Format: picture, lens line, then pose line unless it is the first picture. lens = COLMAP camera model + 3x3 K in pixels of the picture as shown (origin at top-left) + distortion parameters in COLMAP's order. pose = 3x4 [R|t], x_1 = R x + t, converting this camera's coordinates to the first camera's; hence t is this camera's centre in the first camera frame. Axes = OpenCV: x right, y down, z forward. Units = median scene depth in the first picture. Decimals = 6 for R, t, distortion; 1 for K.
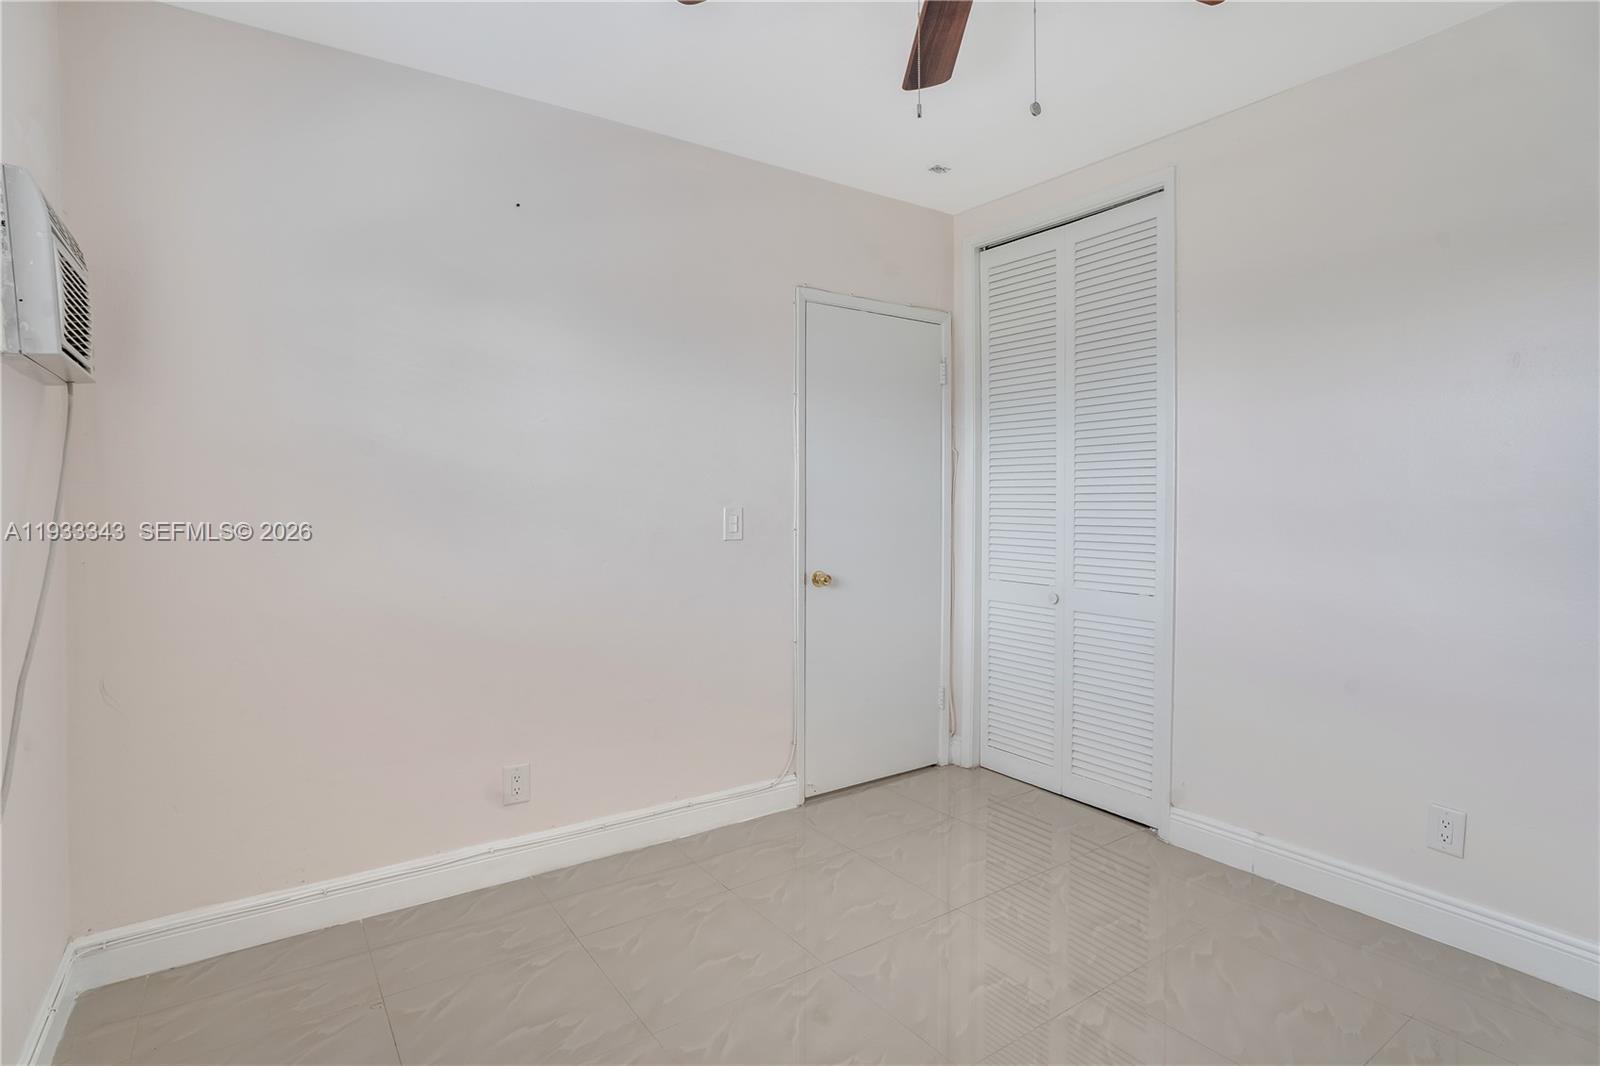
lens RADIAL K [[798.0, 0, 765.8], [0, 798.0, 505.3], [0, 0, 1]] dist [-0.029812, 0.004146]
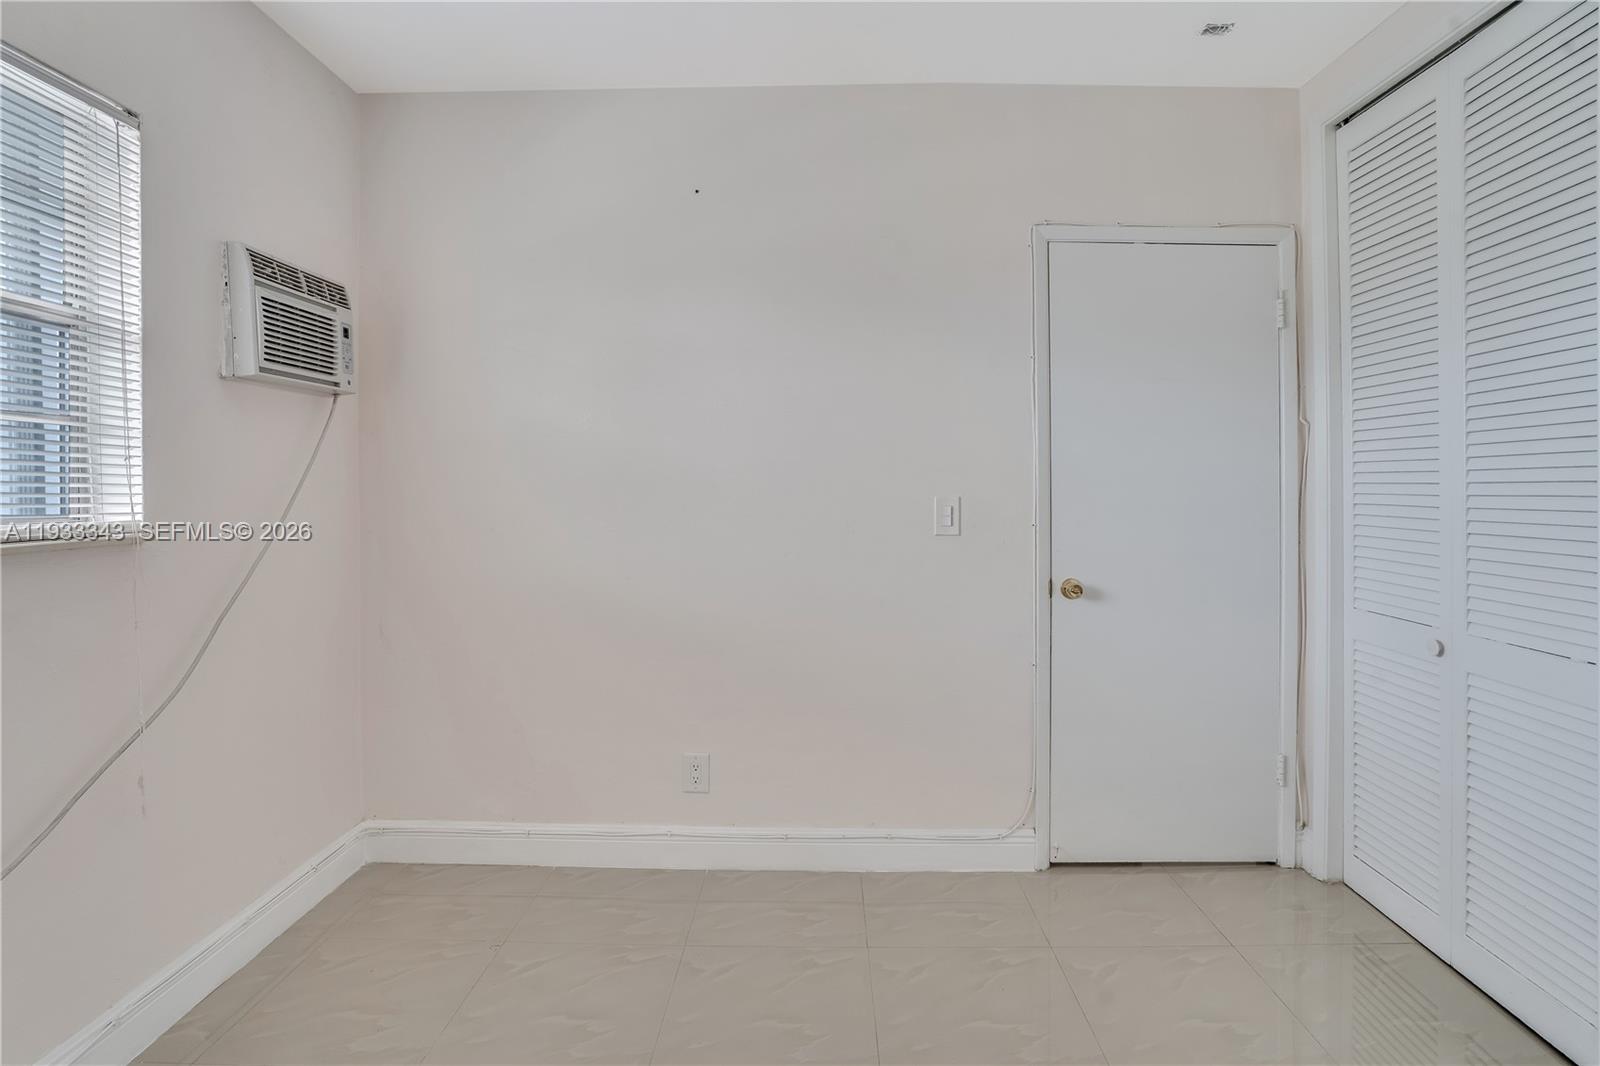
lens RADIAL K [[798.0, 0, 799.5], [0, 798.0, 481.6], [0, 0, 1]] dist [-0.029812, 0.004146]
pose [[0.828593, 0.002285, -0.559847, 0.286768], [-0.011574, 0.999848, -0.013049, -0.000868], [0.559732, 0.017292, 0.828493, 0.197094]]
